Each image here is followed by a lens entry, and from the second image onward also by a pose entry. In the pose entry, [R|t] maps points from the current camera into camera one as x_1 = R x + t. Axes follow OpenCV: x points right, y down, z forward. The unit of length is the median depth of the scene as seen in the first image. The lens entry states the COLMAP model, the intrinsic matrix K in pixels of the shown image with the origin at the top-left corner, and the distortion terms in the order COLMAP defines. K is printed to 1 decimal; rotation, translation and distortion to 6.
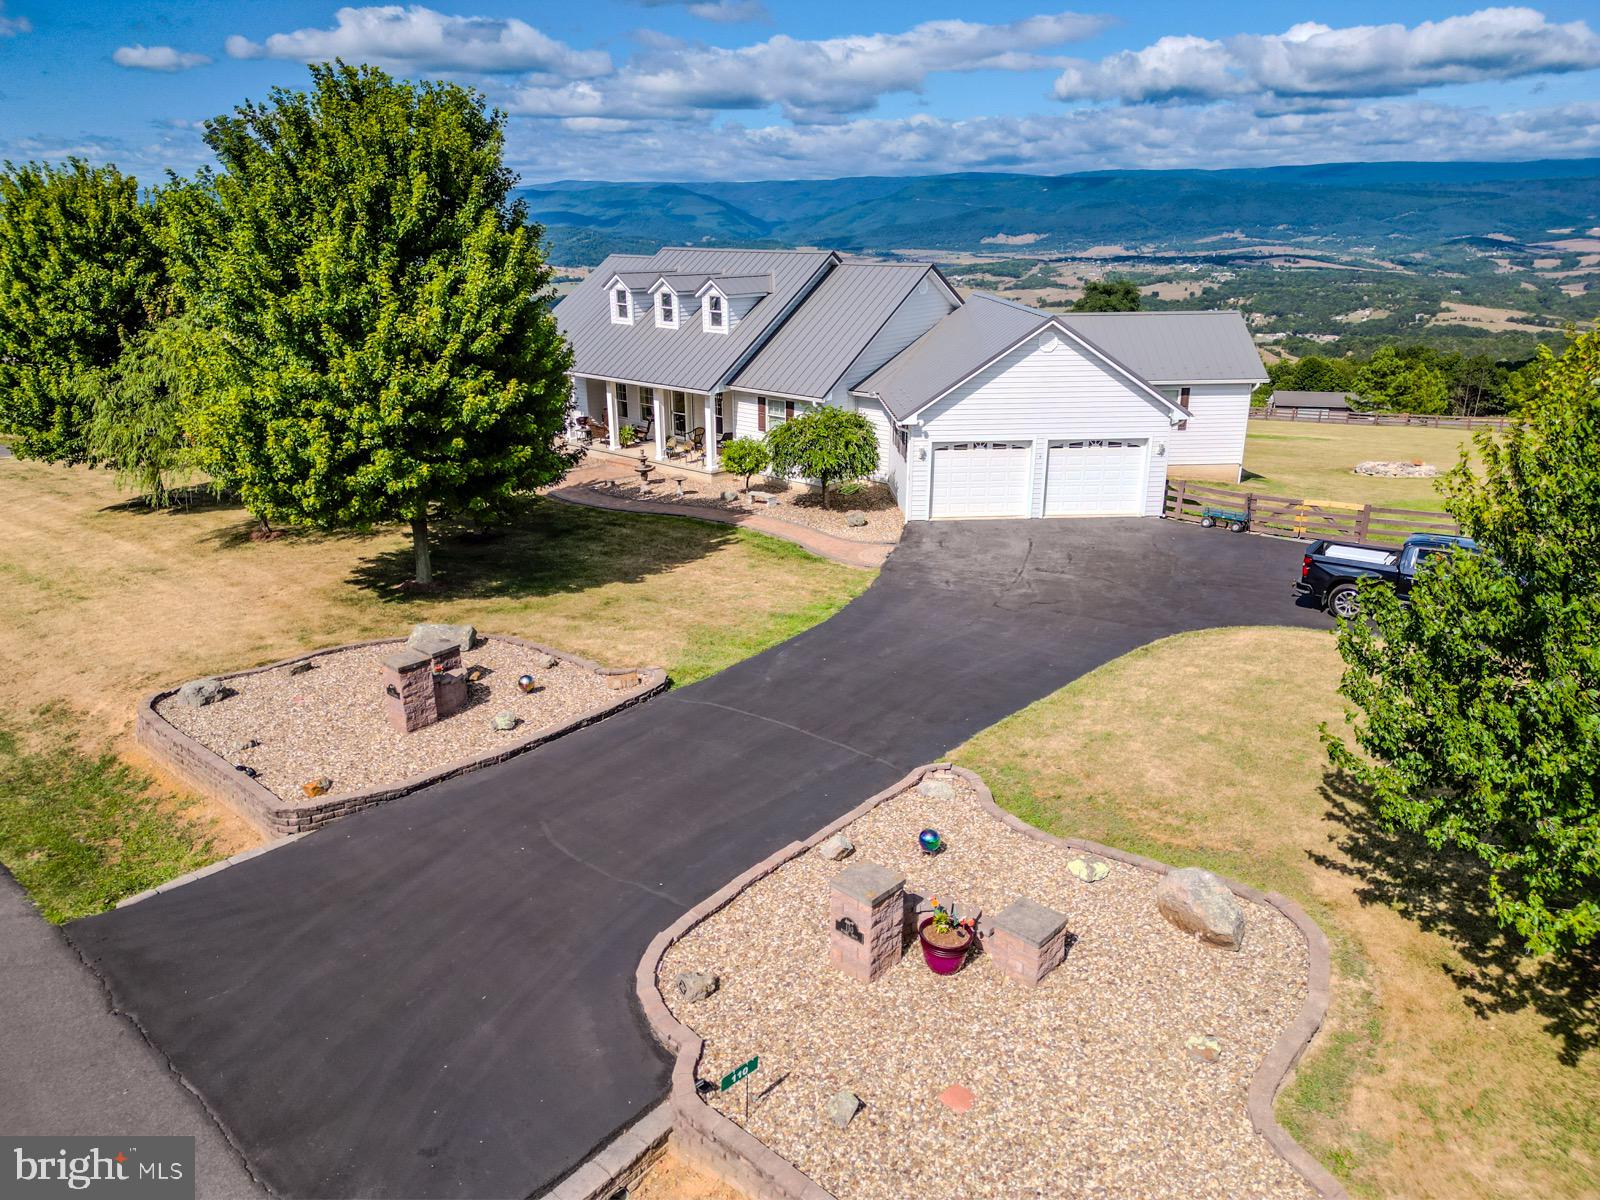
lens RADIAL K [[1116.7, 0, 801.5], [0, 1116.7, 598.7], [0, 0, 1]] dist [0.067484, -0.064154]
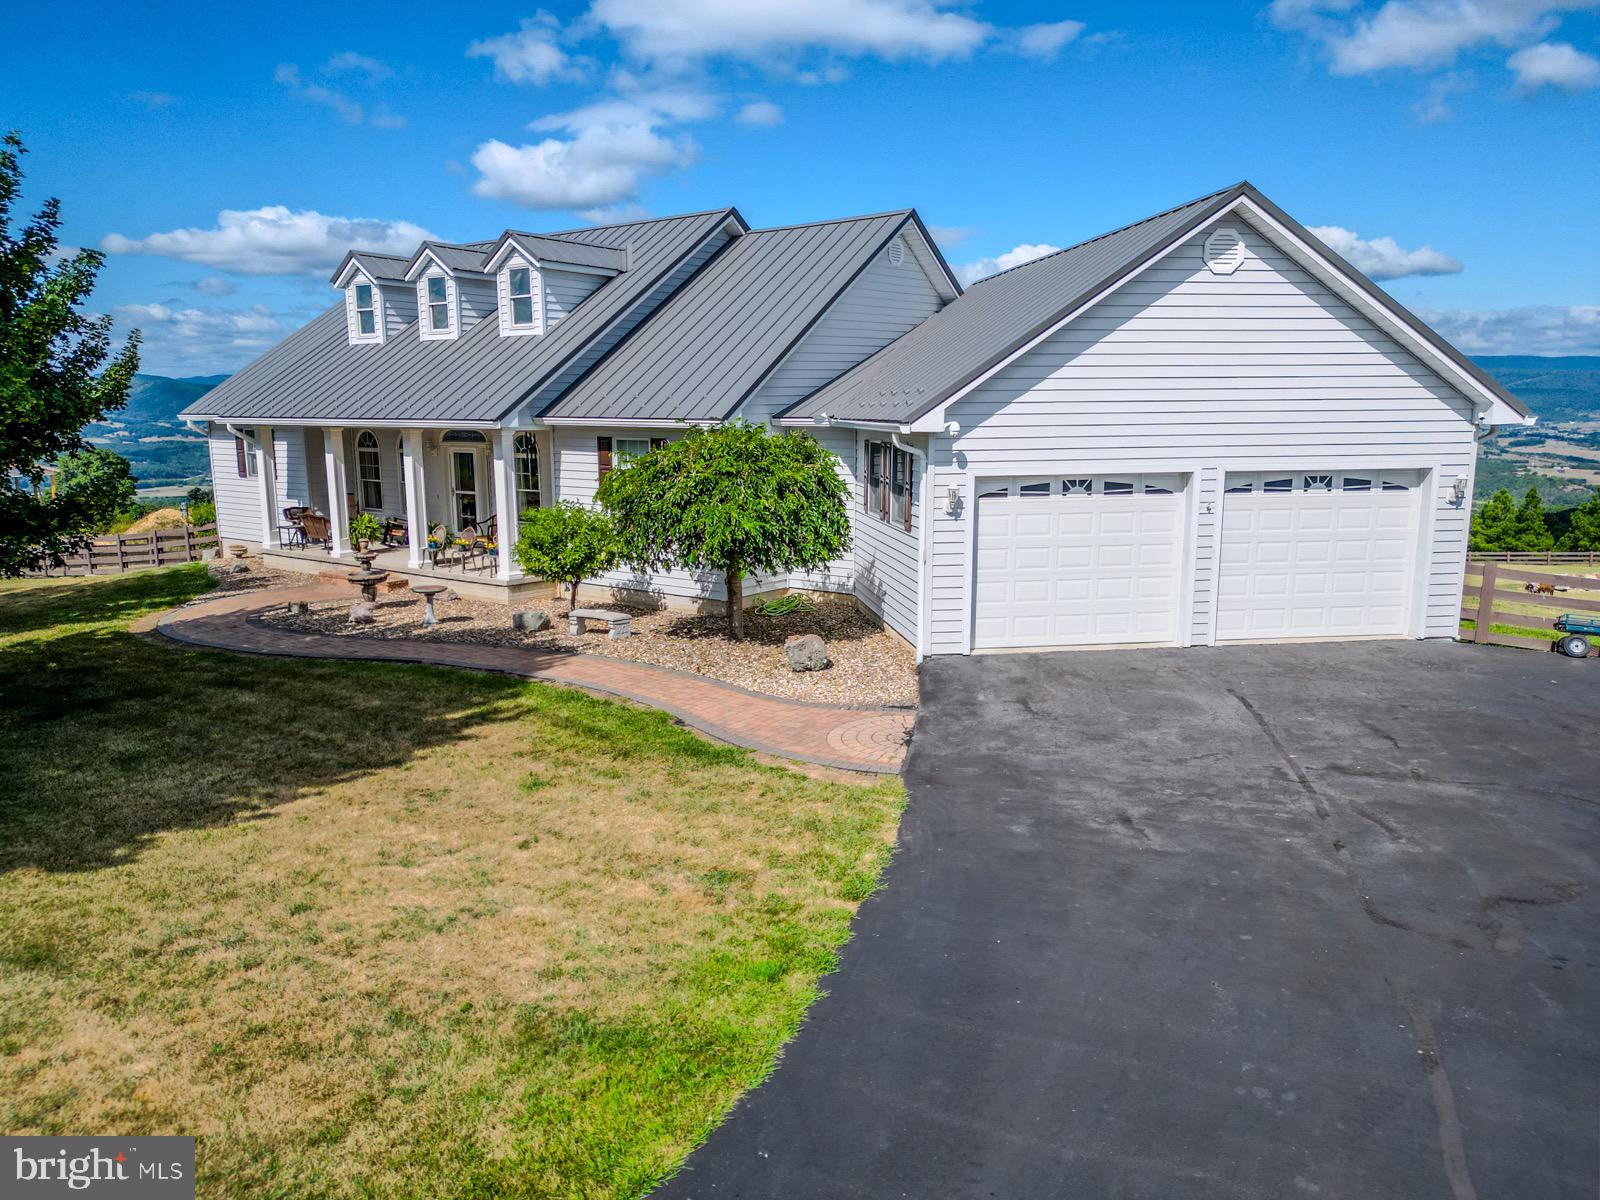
lens RADIAL K [[1116.7, 0, 801.5], [0, 1116.7, 598.7], [0, 0, 1]] dist [0.067484, -0.064154]
pose [[0.995346, -0.018269, 0.094623, 0.006004], [0.032795, 0.987476, -0.154321, -0.027235], [-0.090619, 0.156706, 0.983479, 0.594903]]
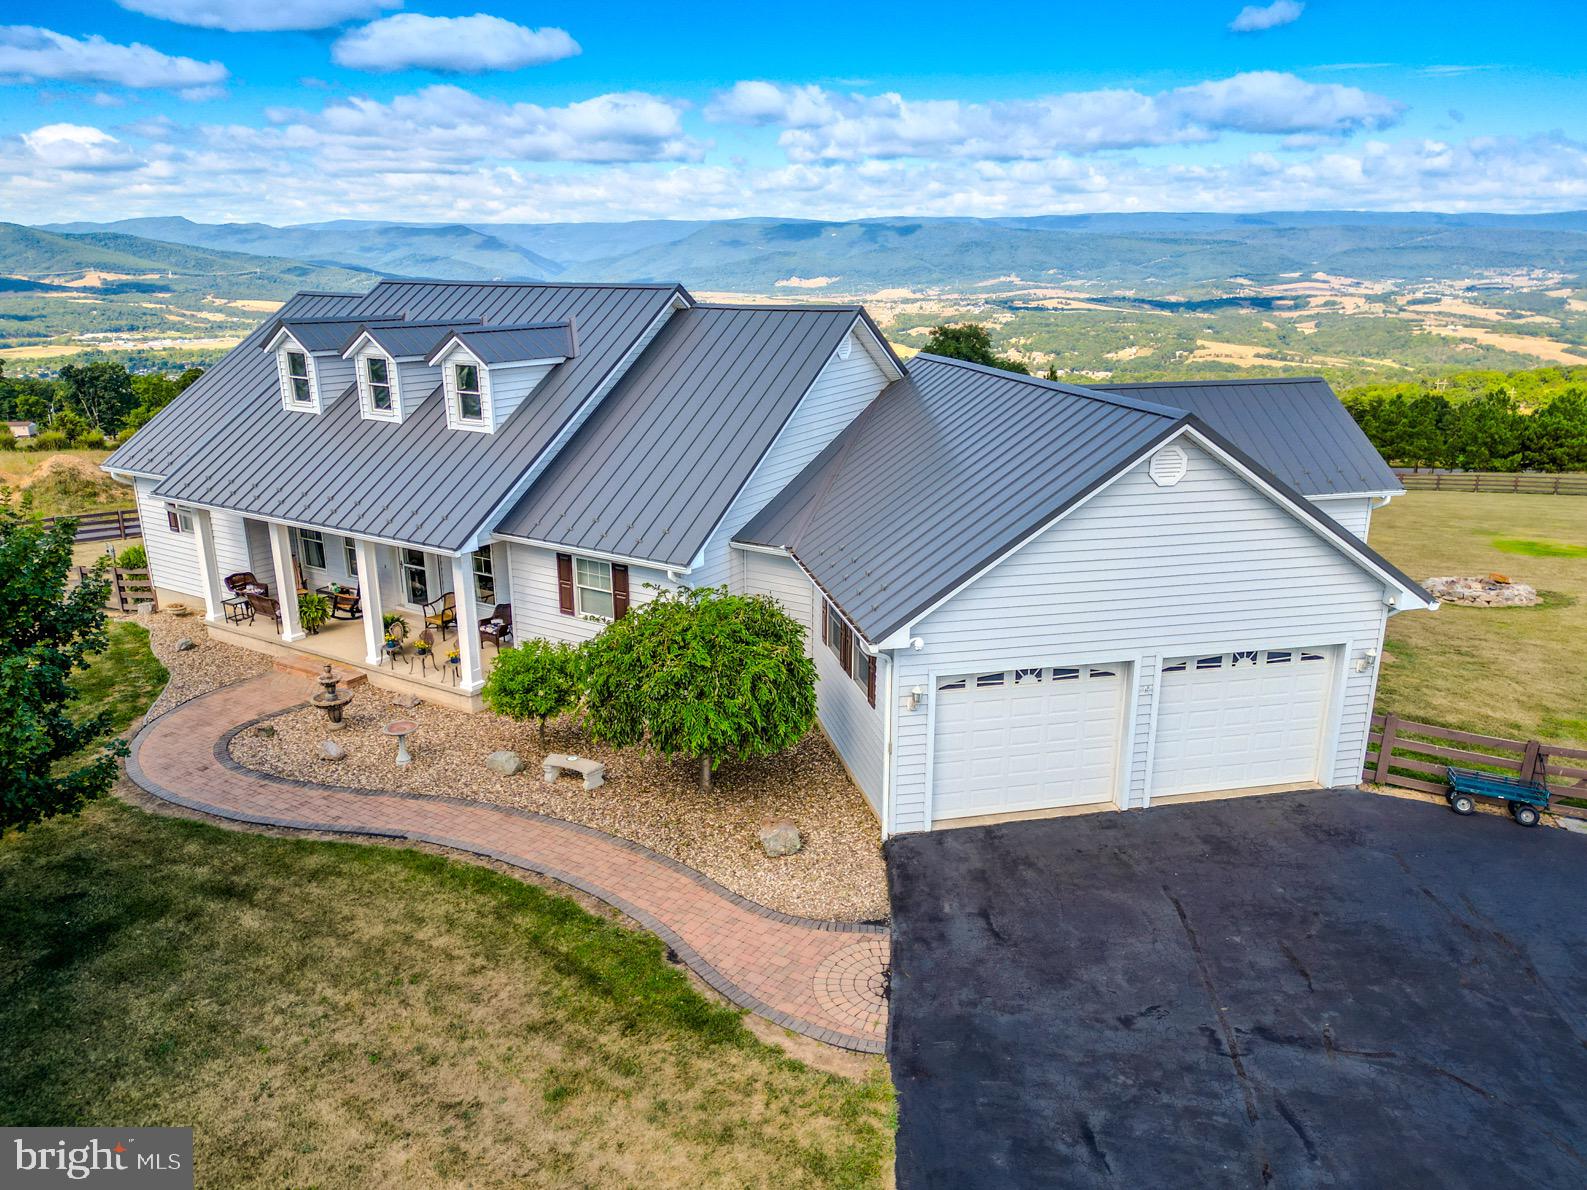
lens RADIAL K [[1119.9, 0, 801.3], [0, 1119.9, 593.7], [0, 0, 1]] dist [0.068868, -0.069120]
pose [[0.985035, -0.046524, 0.165958, -0.016961], [0.052963, 0.997997, -0.034585, -0.166014], [-0.164016, 0.042857, 0.985526, 0.556150]]
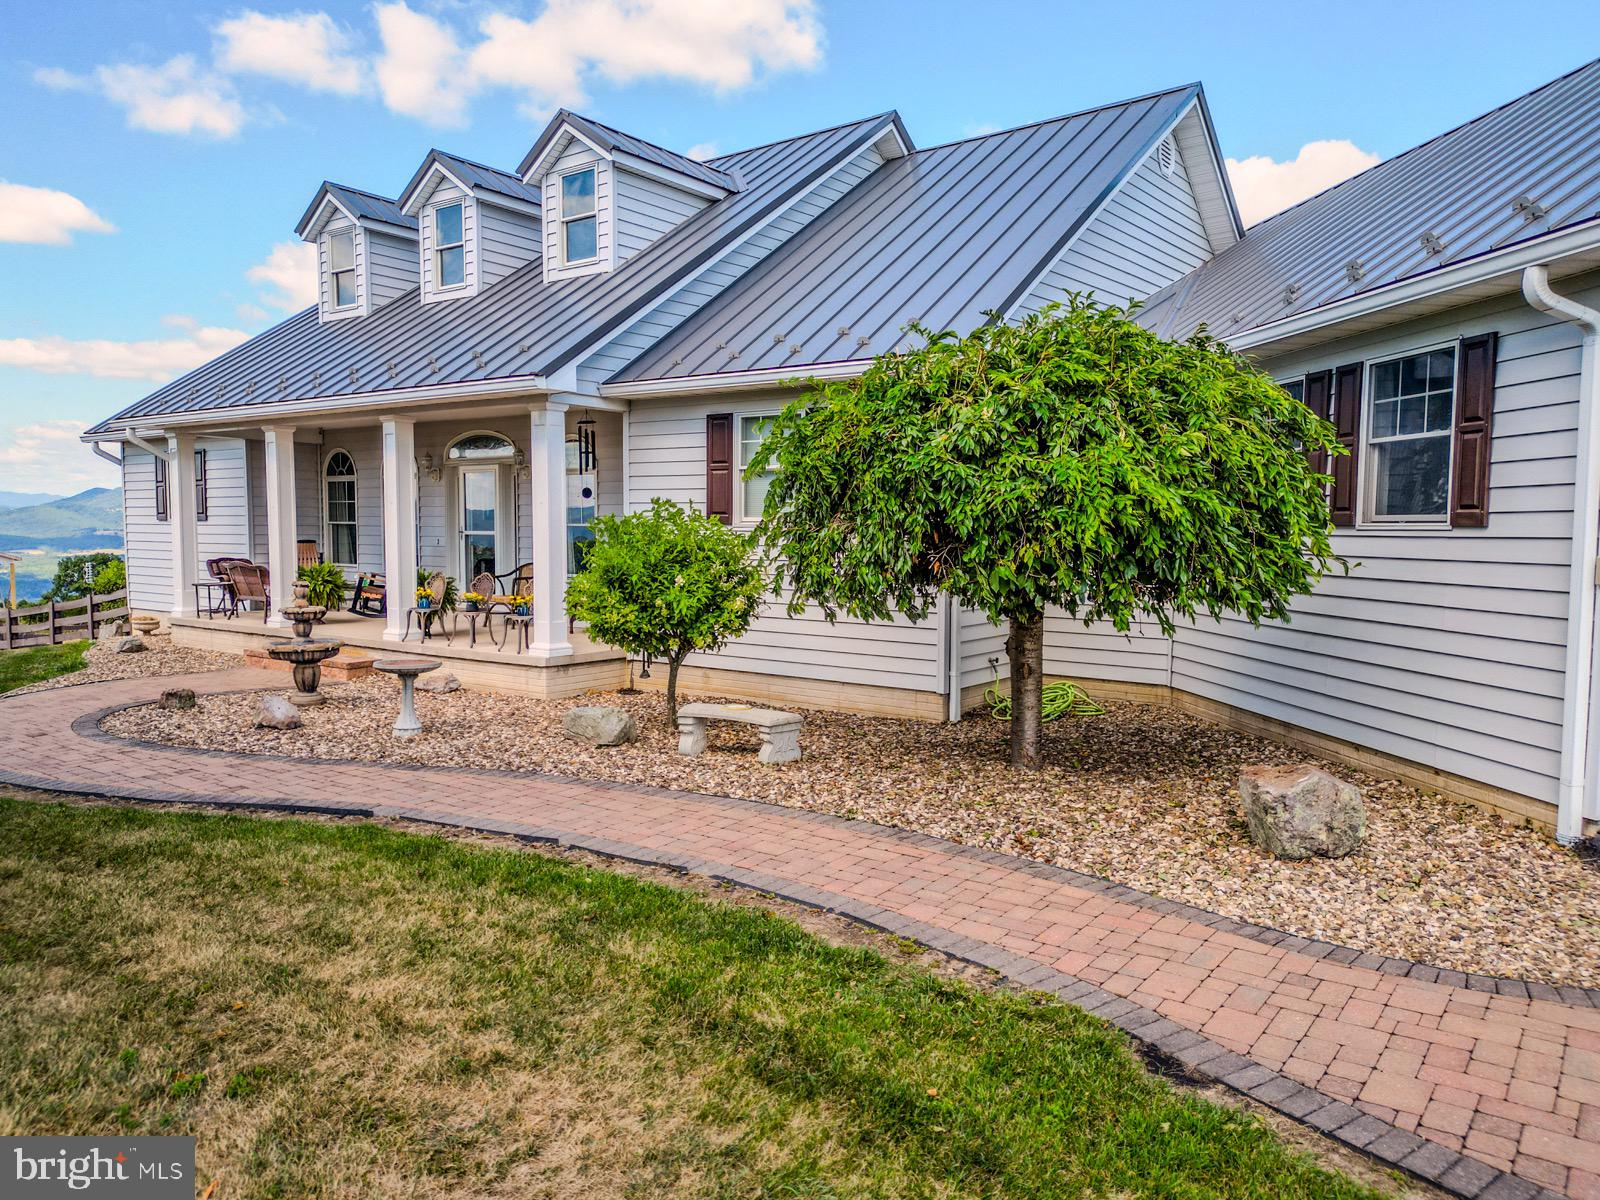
lens RADIAL K [[1124.9, 0, 800.0], [0, 1124.9, 600.0], [0, 0, 1]] dist [0.040392, -0.004994]
pose [[0.996257, -0.000366, 0.086445, -0.048942], [0.022342, 0.967104, -0.253397, -0.063930], [-0.083509, 0.254379, 0.963492, 0.866697]]
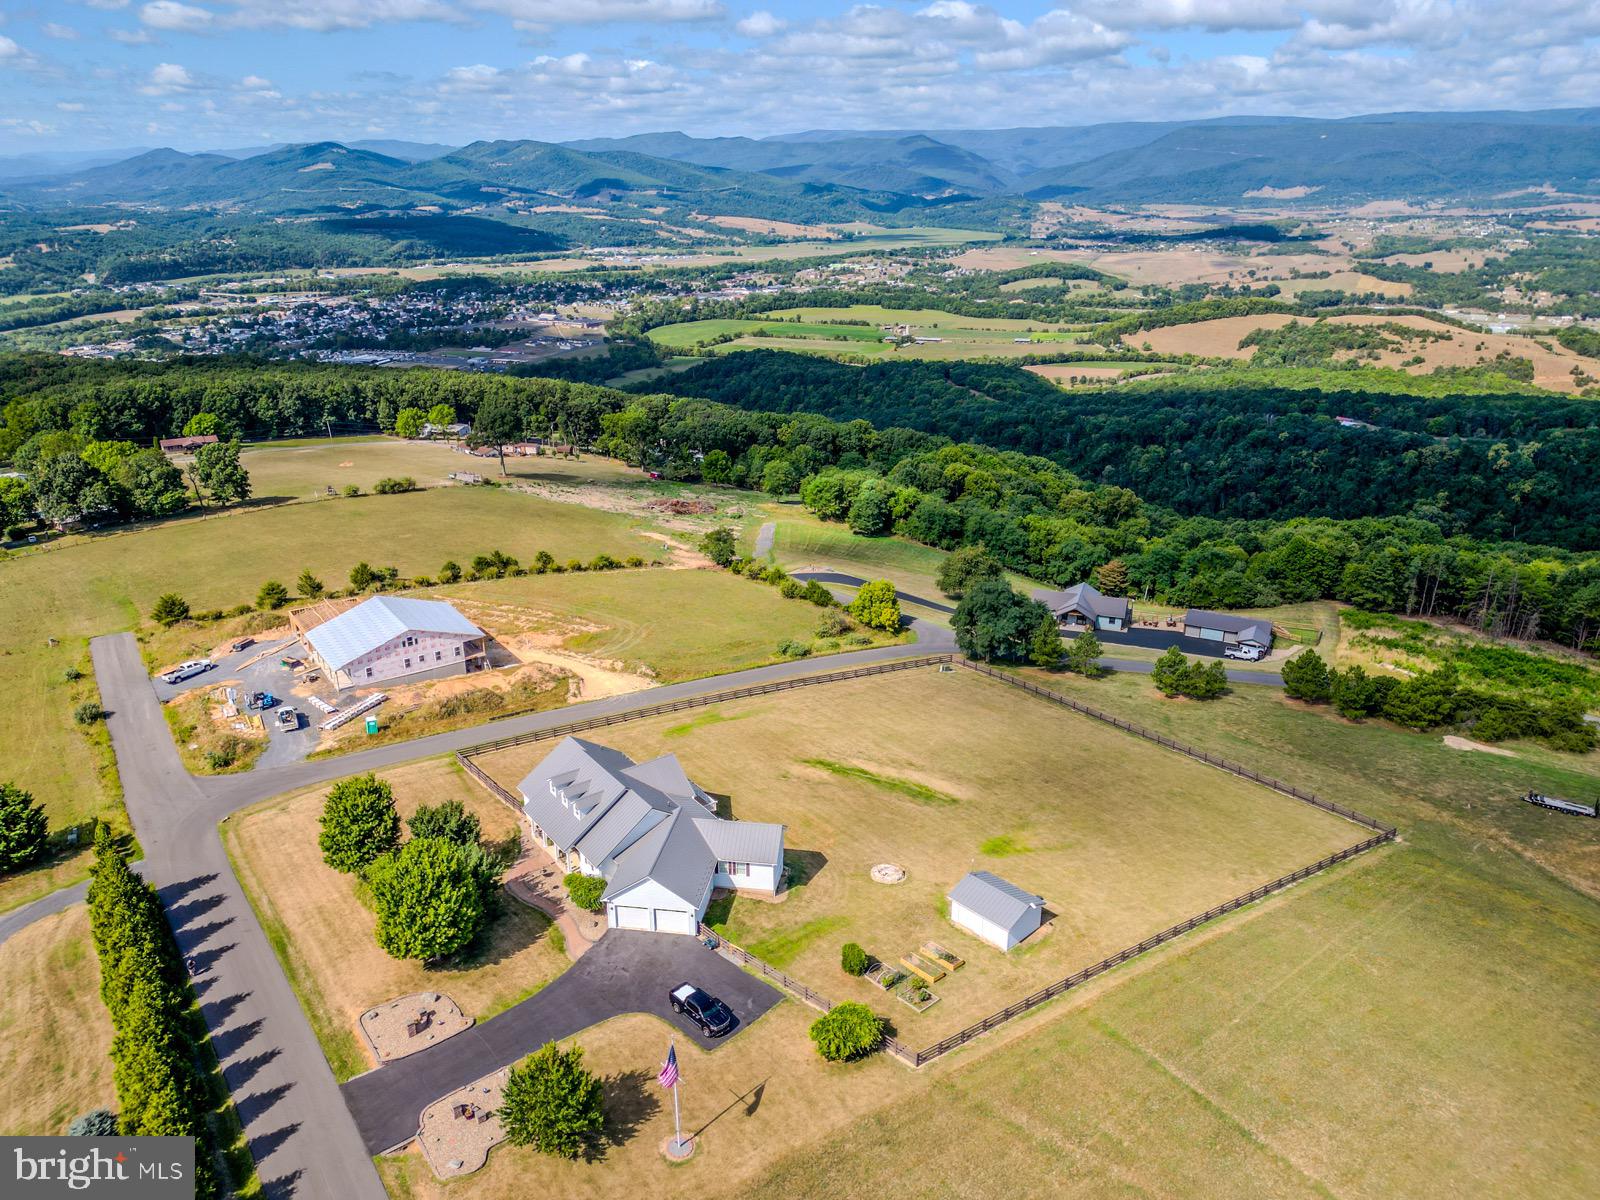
lens RADIAL K [[1116.7, 0, 801.5], [0, 1116.7, 598.7], [0, 0, 1]] dist [0.067484, -0.064154]
pose [[0.978923, 0.071896, -0.191158, 1.128388], [-0.063921, 0.996820, 0.047571, -1.139098], [0.193970, -0.034349, 0.980406, -1.805991]]
